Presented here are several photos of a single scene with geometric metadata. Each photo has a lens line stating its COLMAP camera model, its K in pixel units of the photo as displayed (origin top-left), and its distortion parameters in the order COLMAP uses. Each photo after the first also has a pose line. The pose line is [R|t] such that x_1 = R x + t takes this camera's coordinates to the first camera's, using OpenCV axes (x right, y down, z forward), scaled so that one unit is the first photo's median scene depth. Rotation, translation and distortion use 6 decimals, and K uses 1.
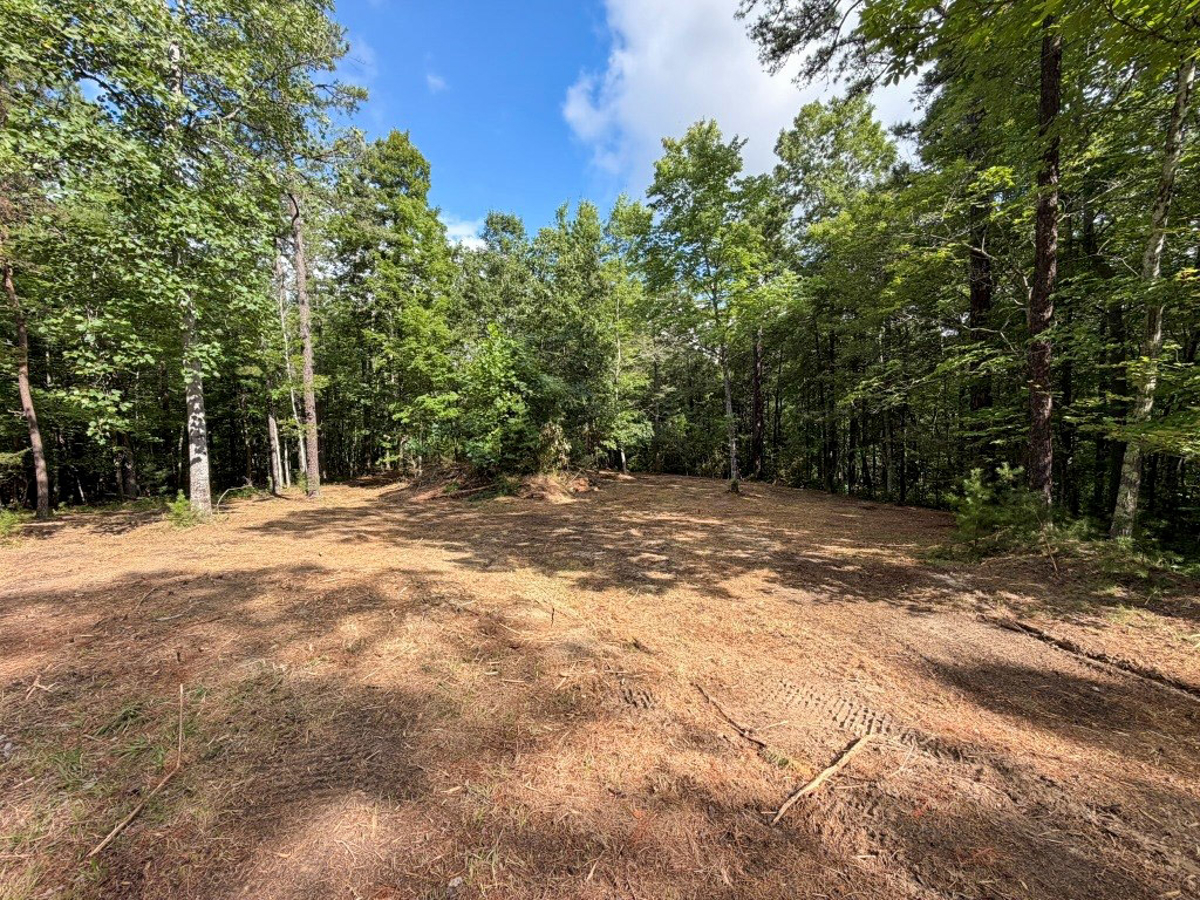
lens RADIAL K [[470.7, 0, 596.6], [0, 470.7, 449.2], [0, 0, 1]] dist [-0.009431, 0.000644]
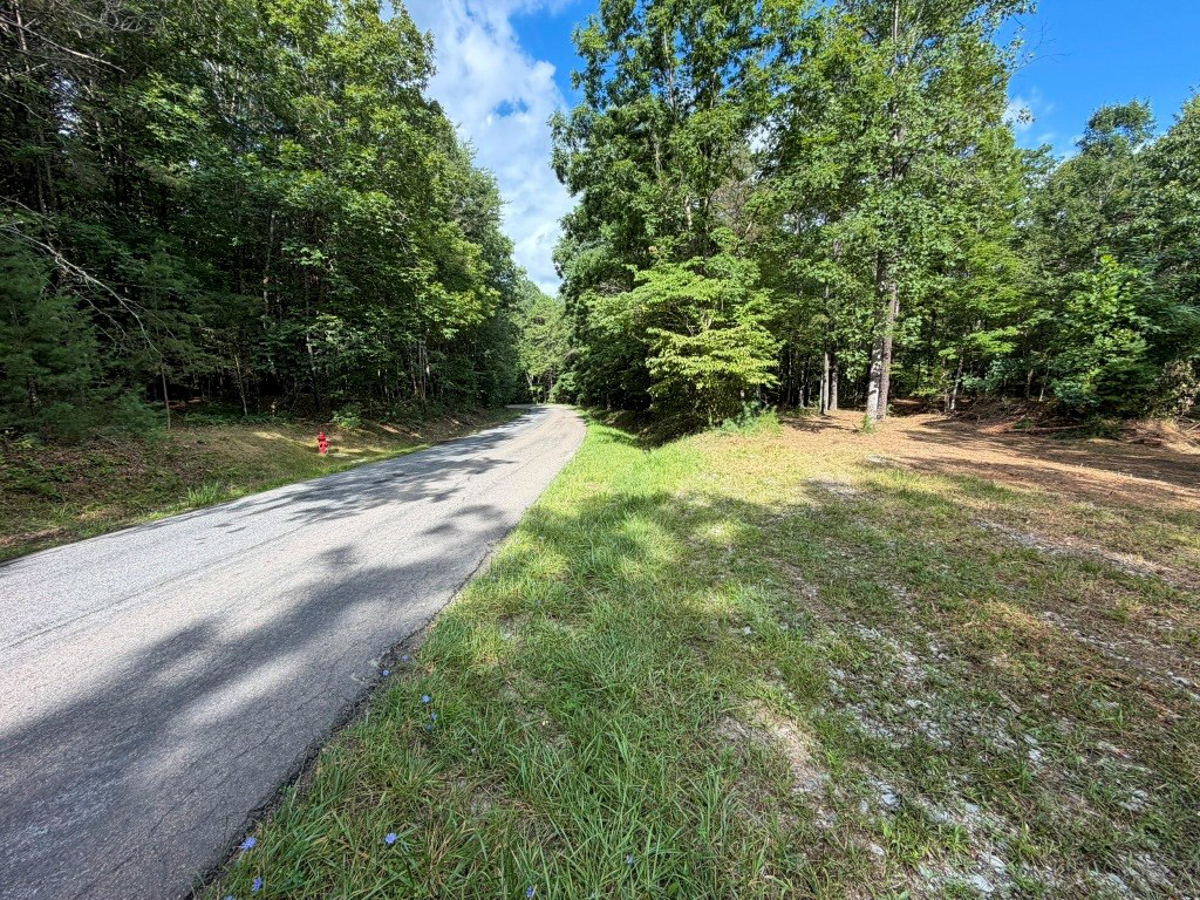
lens RADIAL K [[470.7, 0, 593.9], [0, 470.7, 451.8], [0, 0, 1]] dist [-0.009431, 0.000644]
pose [[0.665330, 0.145376, -0.732258, -0.170811], [-0.023128, 0.984400, 0.174420, -0.017887], [0.746191, -0.099111, 0.658313, -0.420010]]
